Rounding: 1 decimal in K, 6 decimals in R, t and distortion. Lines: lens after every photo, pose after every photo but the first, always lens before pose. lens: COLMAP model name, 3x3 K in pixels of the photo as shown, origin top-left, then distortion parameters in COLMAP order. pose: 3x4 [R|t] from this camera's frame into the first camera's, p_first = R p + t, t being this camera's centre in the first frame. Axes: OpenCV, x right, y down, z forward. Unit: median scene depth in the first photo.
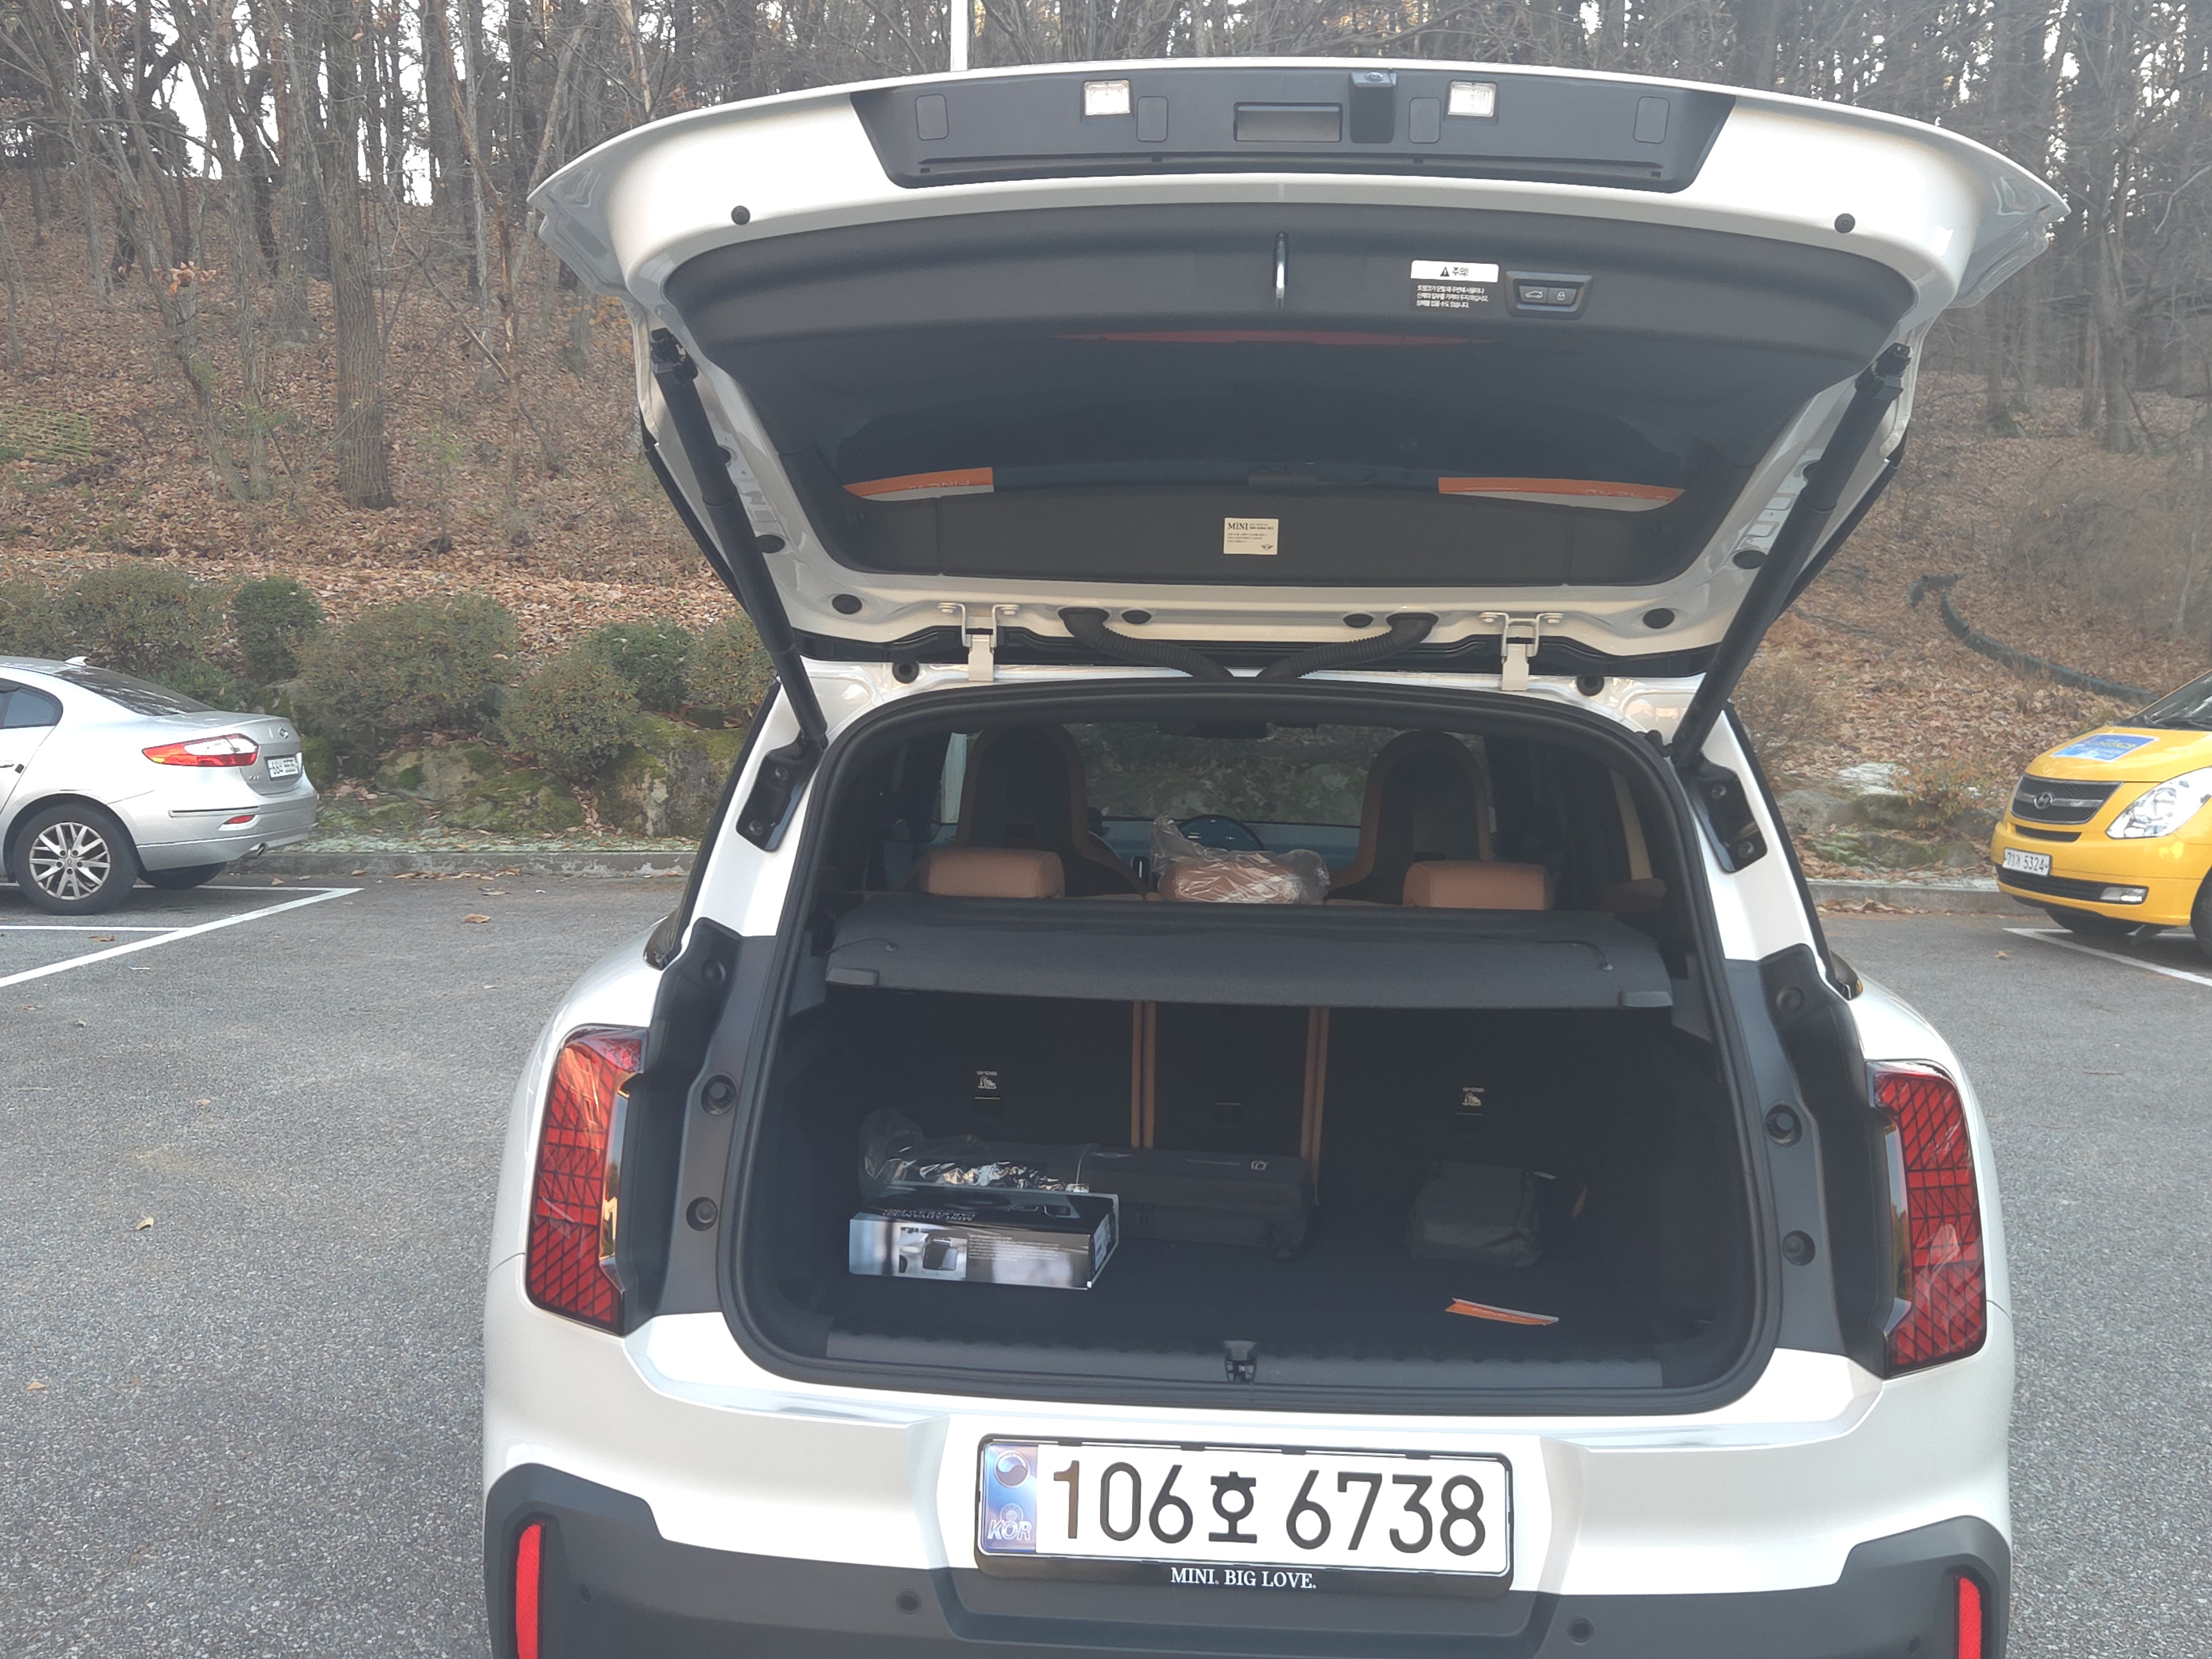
lens RADIAL K [[2259.7, 0, 1058.4], [0, 2259.7, 822.0], [0, 0, 1]] dist [0.067928, -0.058349]
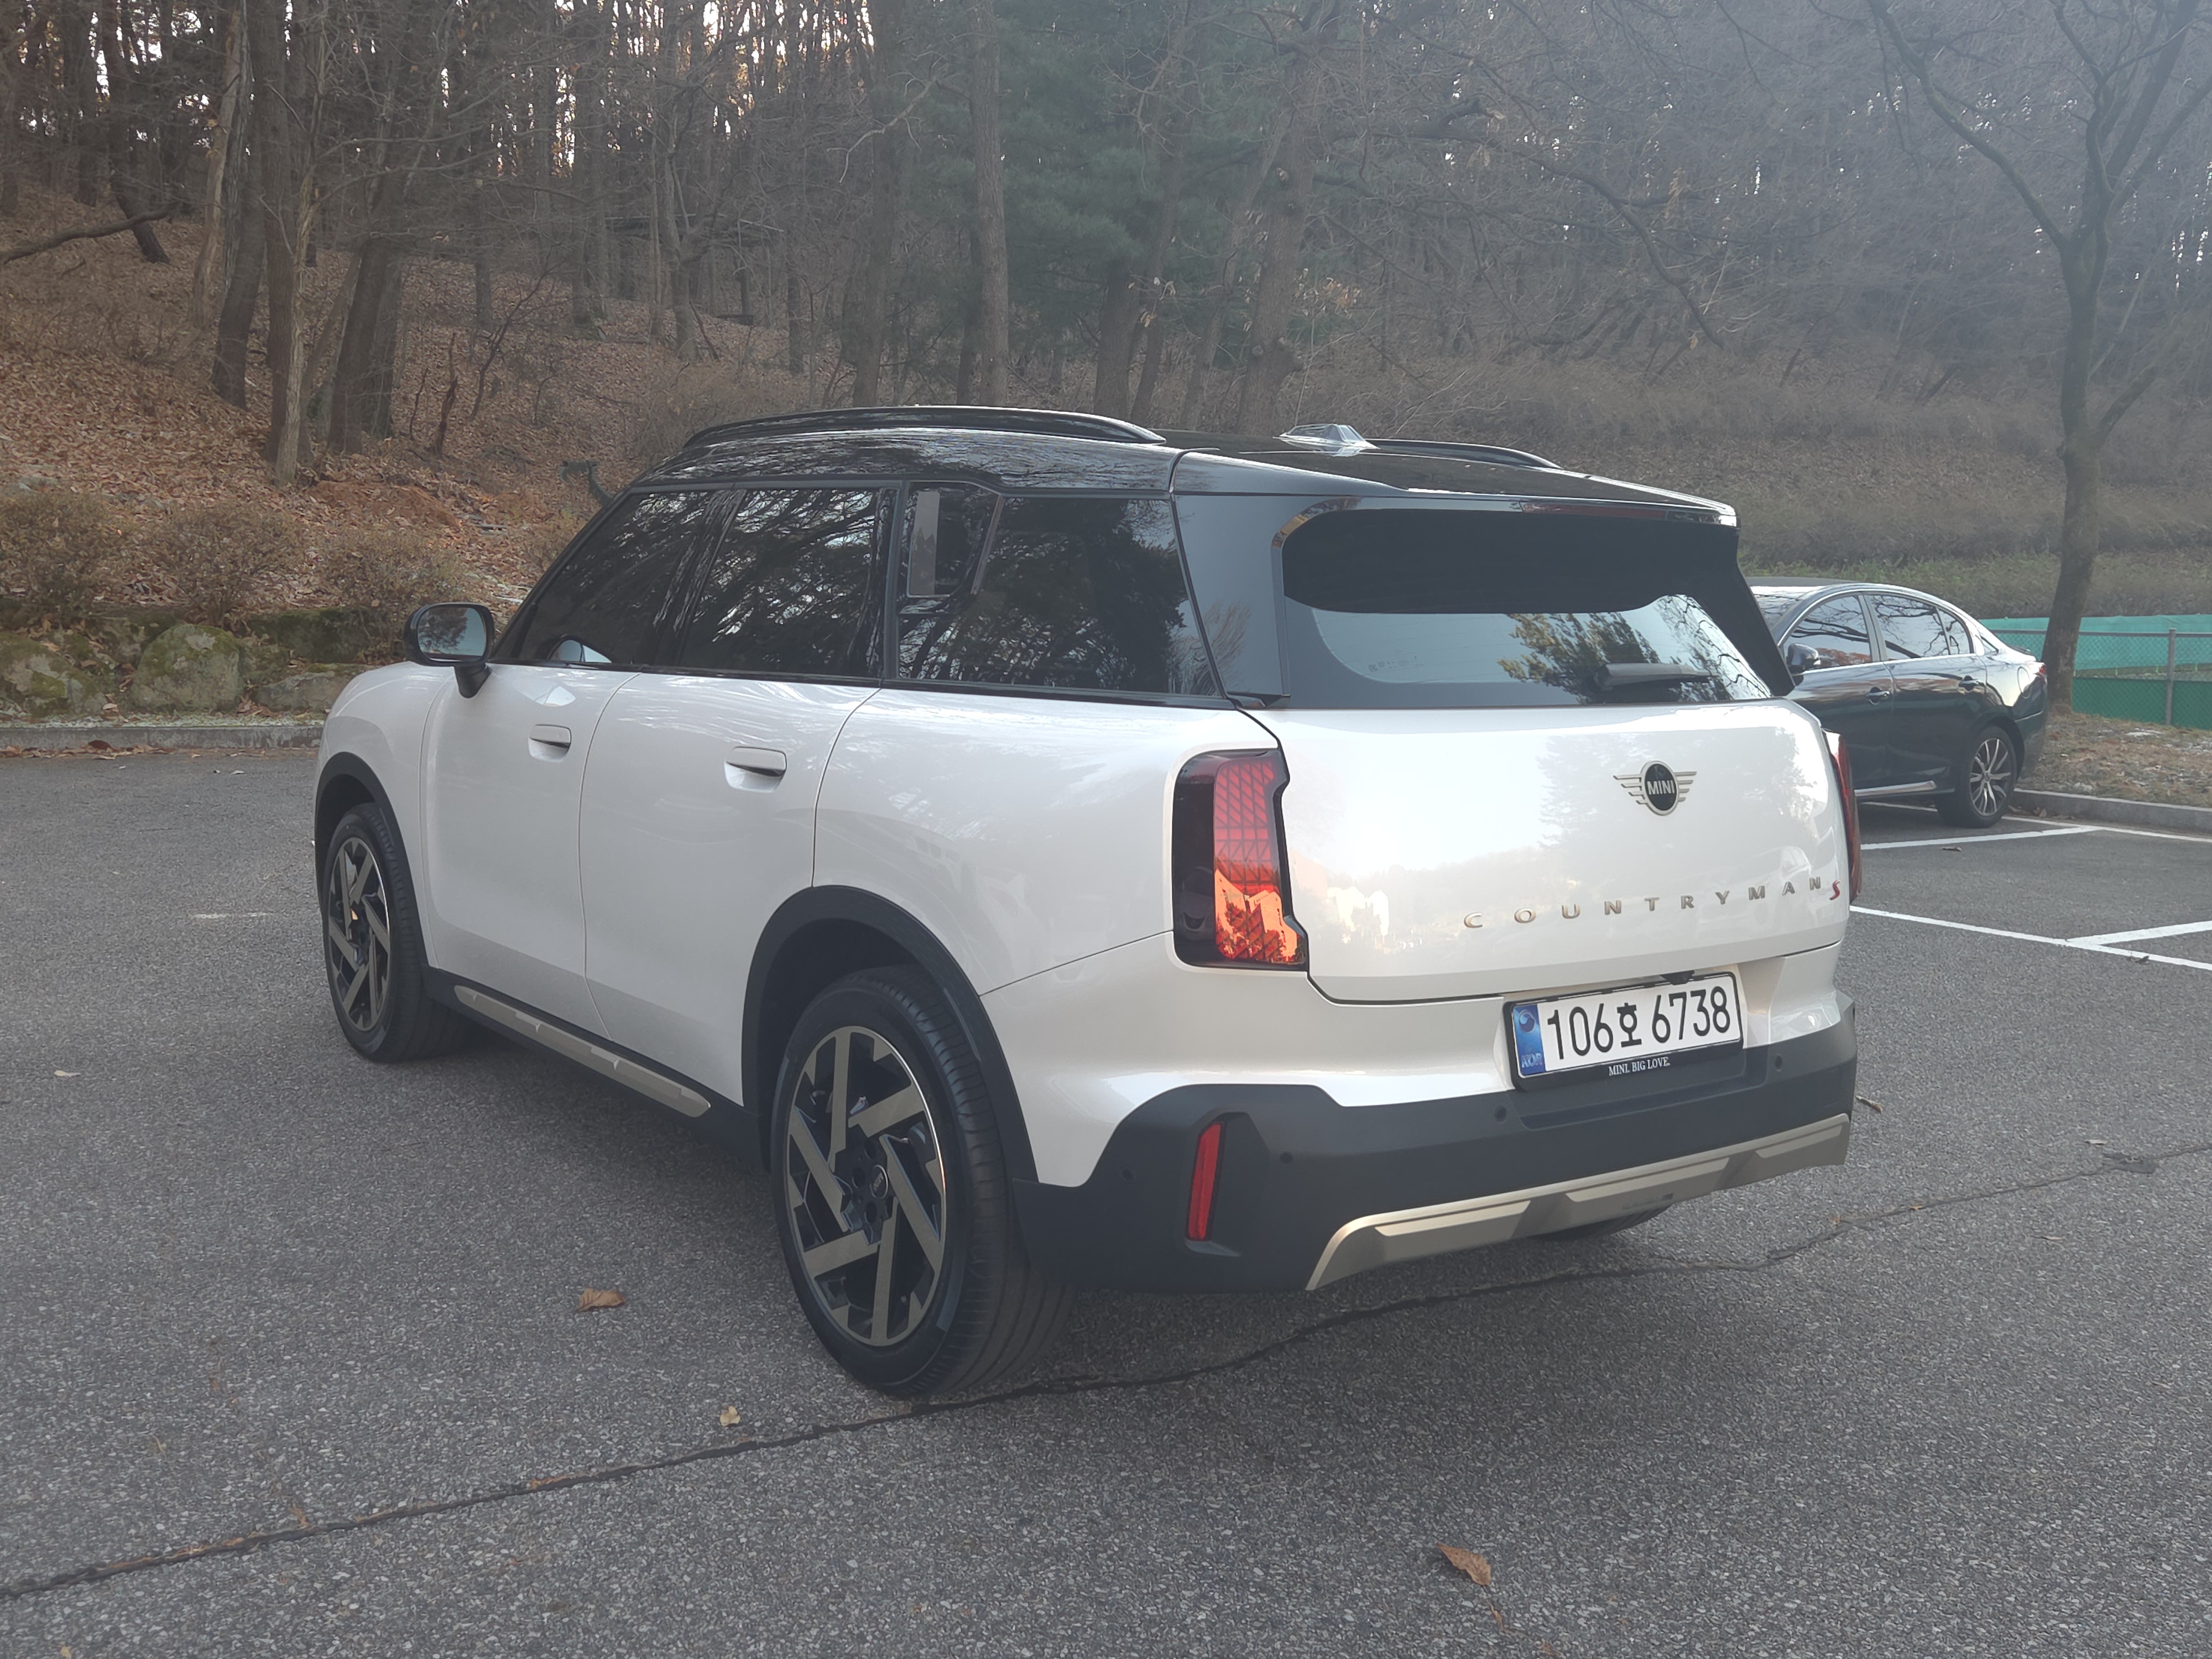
lens RADIAL K [[2158.2, 0, 1106.0], [0, 2158.2, 829.5], [0, 0, 1]] dist [0.043961, 0.001204]
pose [[0.762541, -0.070023, 0.643139, -0.190207], [0.031038, 0.996940, 0.071743, 0.007820], [-0.646195, -0.034745, 0.762381, 0.015530]]
